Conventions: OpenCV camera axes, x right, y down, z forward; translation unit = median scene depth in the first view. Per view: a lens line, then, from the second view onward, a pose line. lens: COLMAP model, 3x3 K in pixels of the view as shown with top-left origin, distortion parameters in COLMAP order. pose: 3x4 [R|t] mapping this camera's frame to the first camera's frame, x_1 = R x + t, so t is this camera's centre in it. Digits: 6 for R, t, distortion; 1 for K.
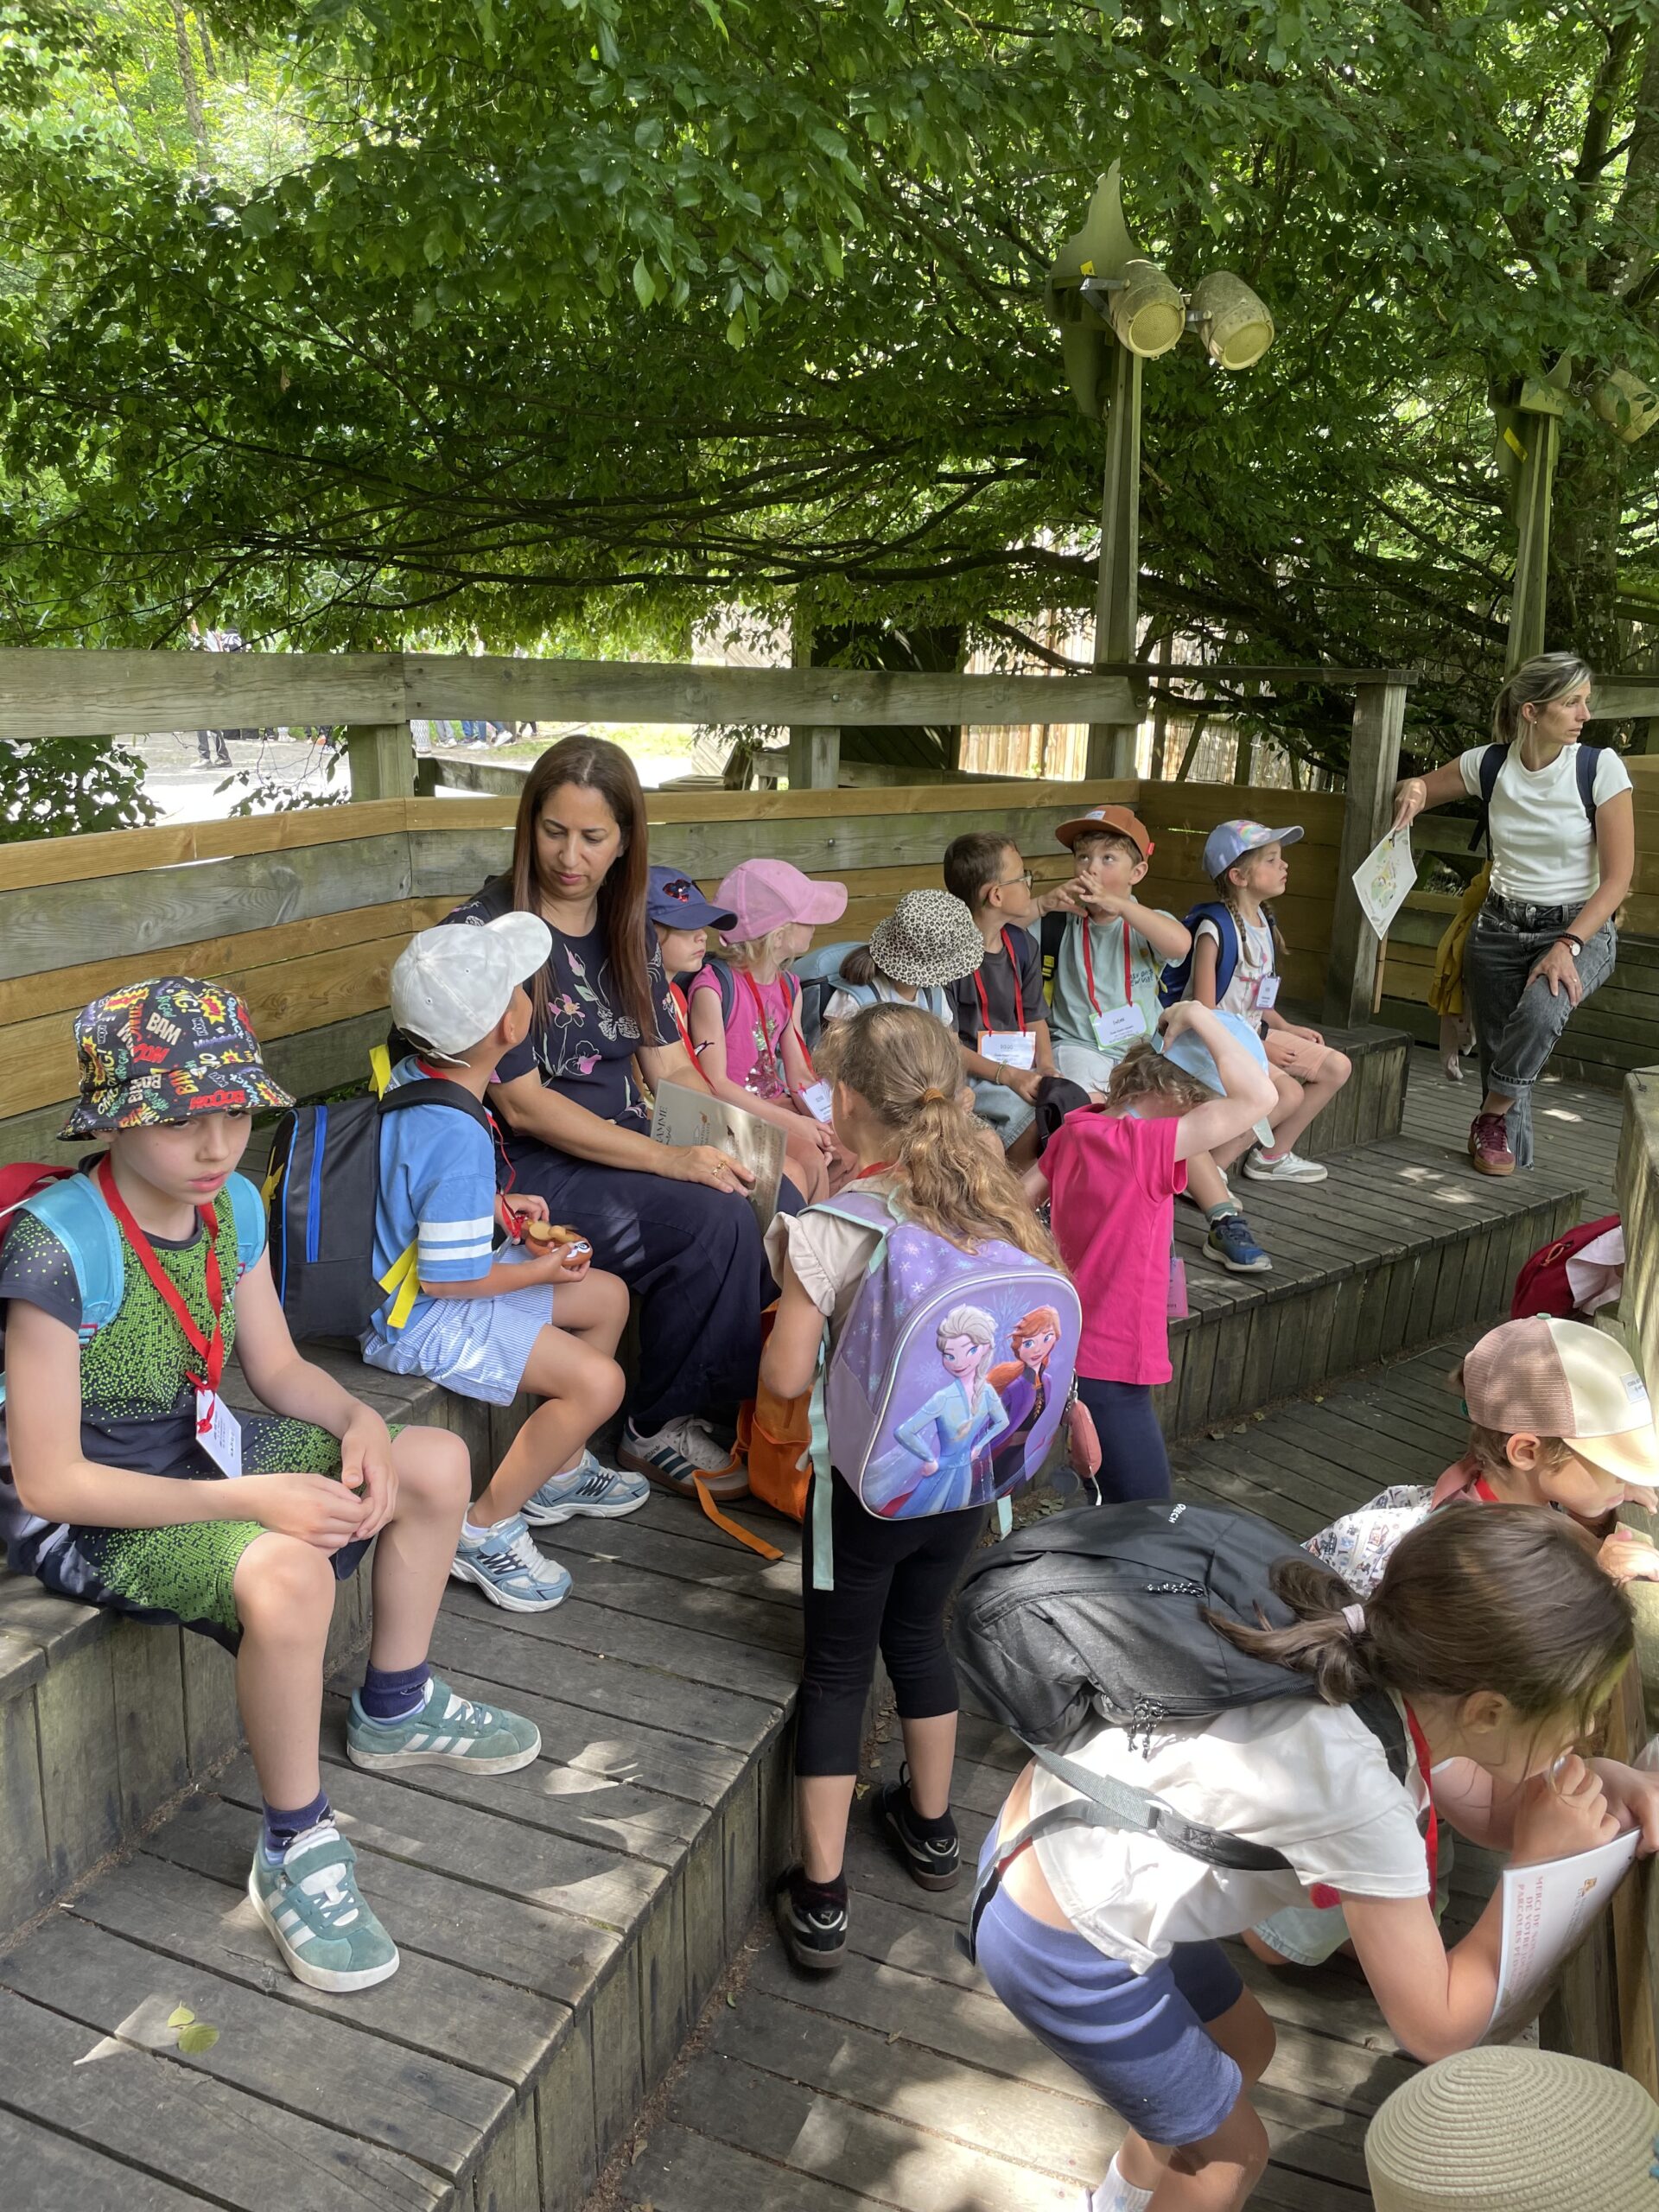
lens RADIAL K [[1688.8, 0, 823.9], [0, 1688.8, 1093.4], [0, 0, 1]] dist [0.077224, -0.112299]
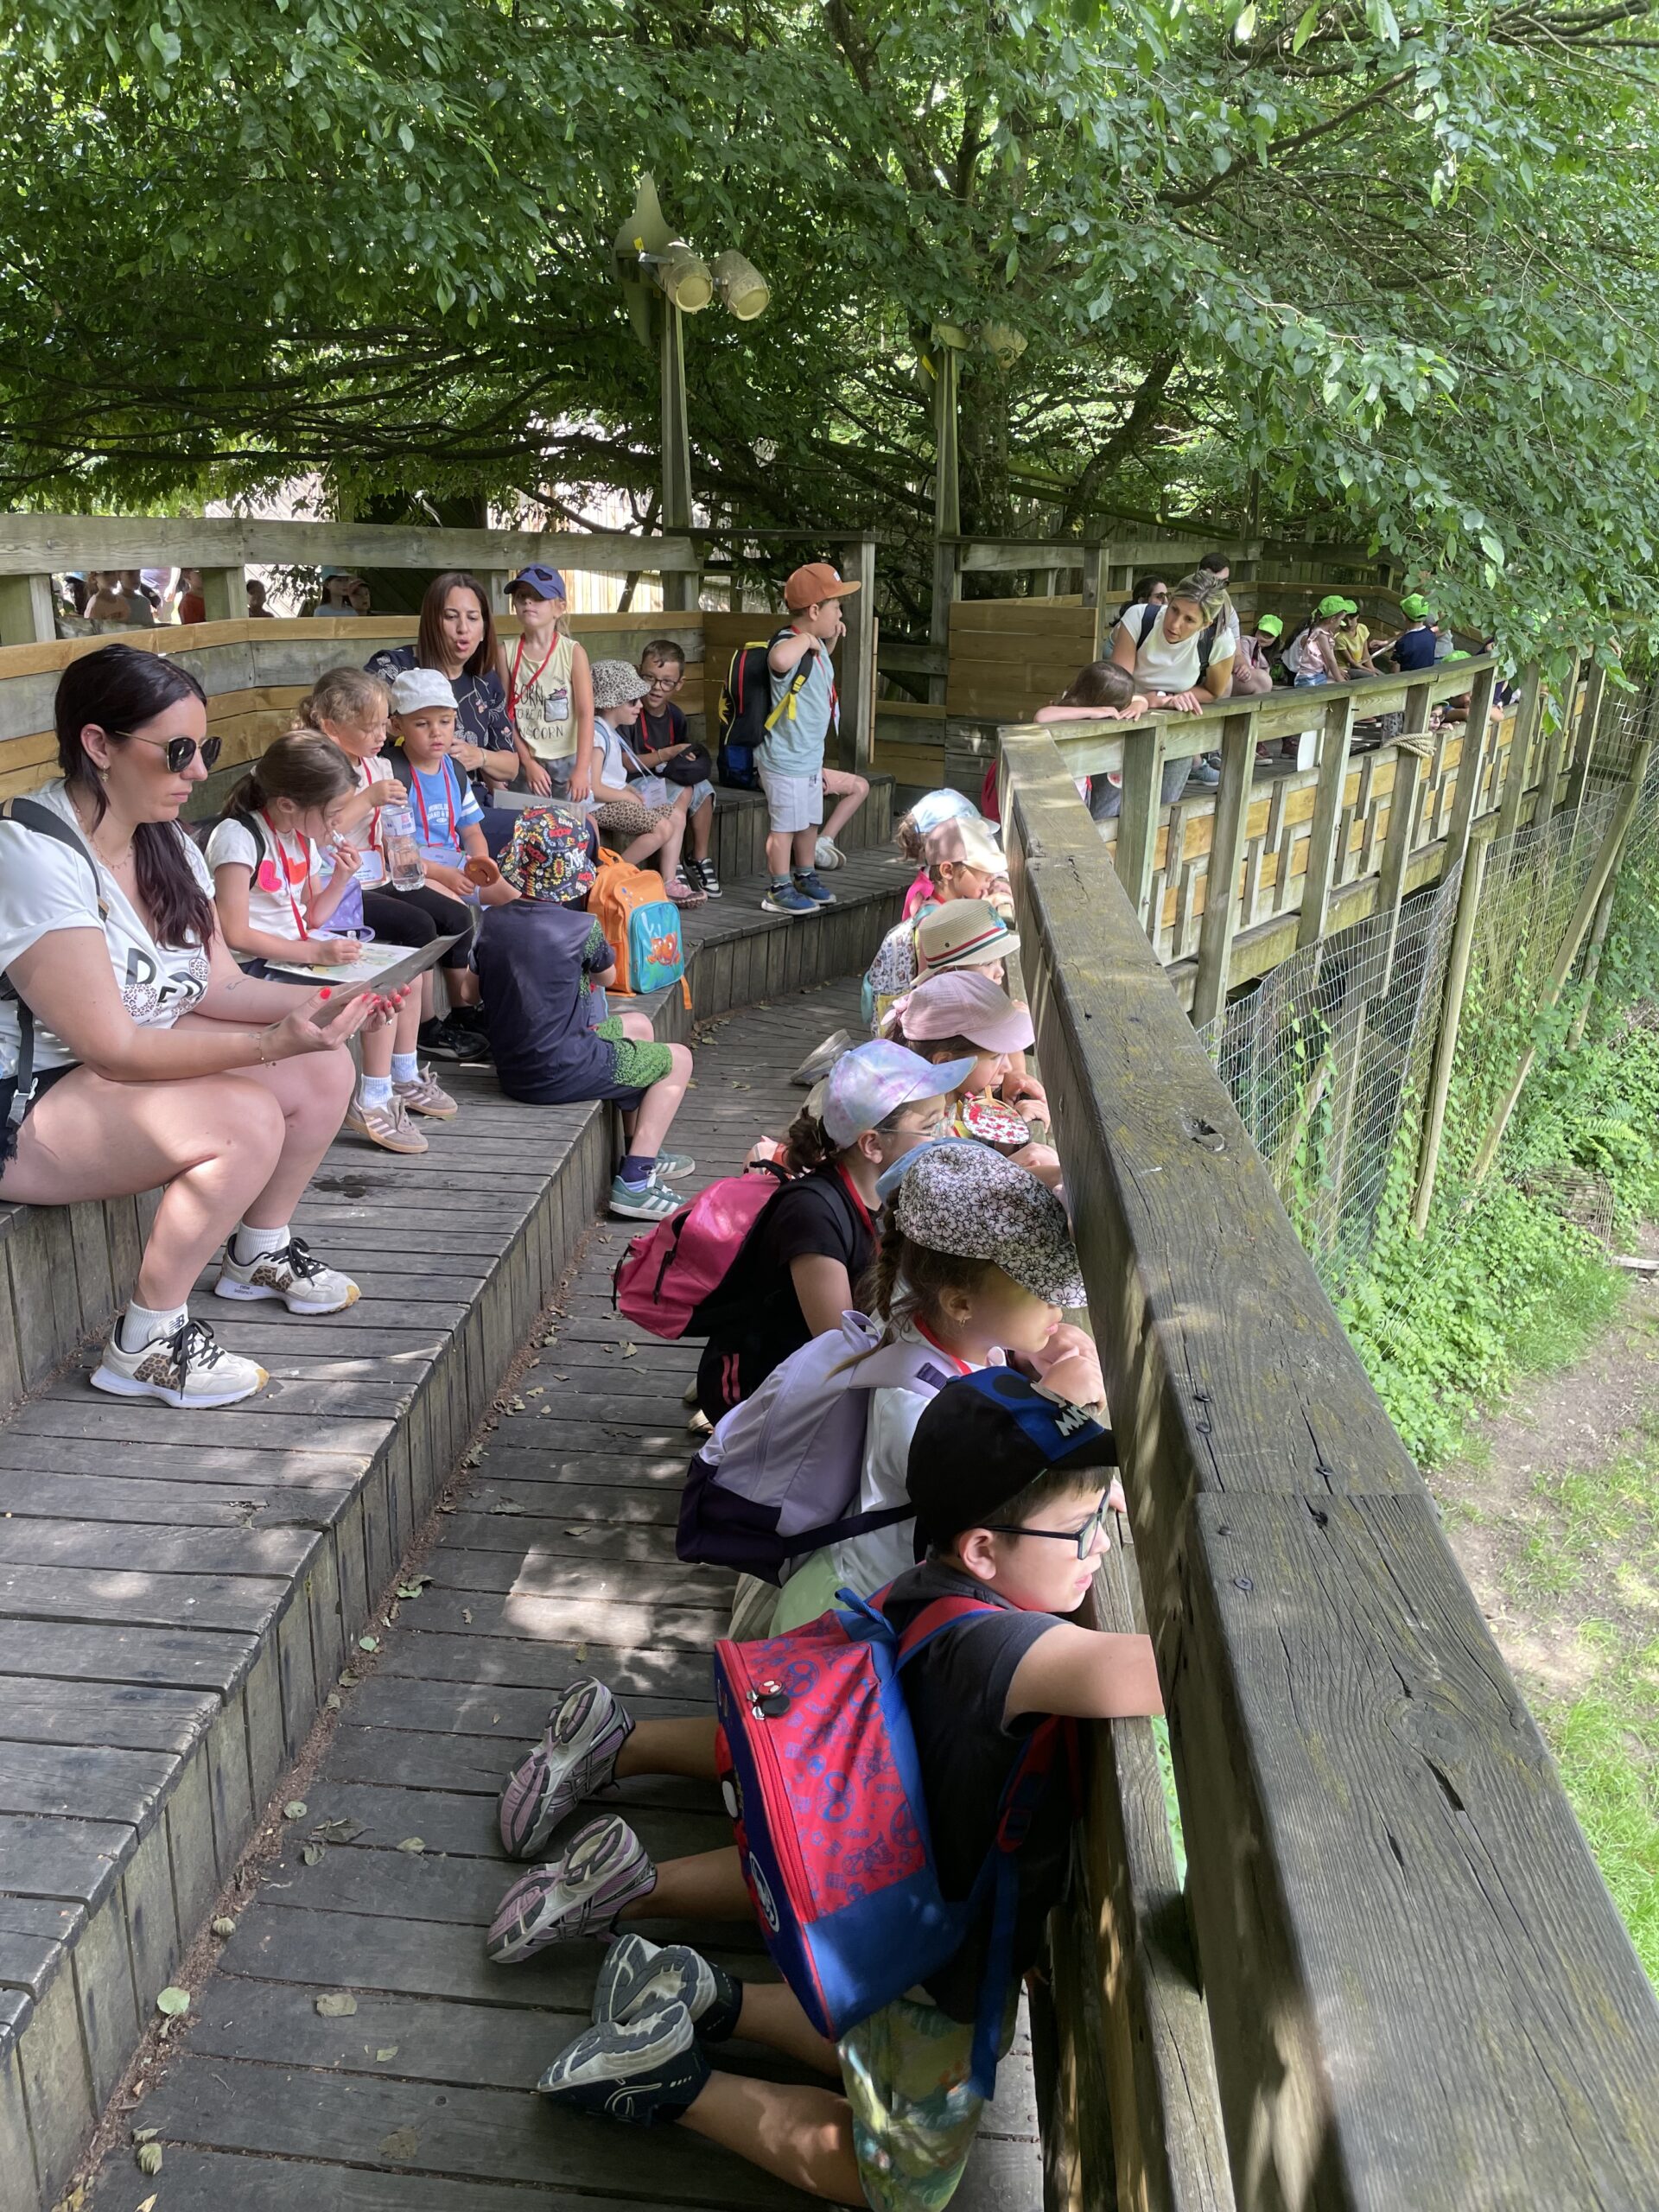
lens RADIAL K [[1688.8, 0, 823.9], [0, 1688.8, 1093.4], [0, 0, 1]] dist [0.077224, -0.112299]
pose [[0.953999, -0.095499, 0.284193, -0.118355], [0.075123, 0.993815, 0.081778, 0.080091], [-0.290245, -0.056667, 0.955273, -0.307515]]
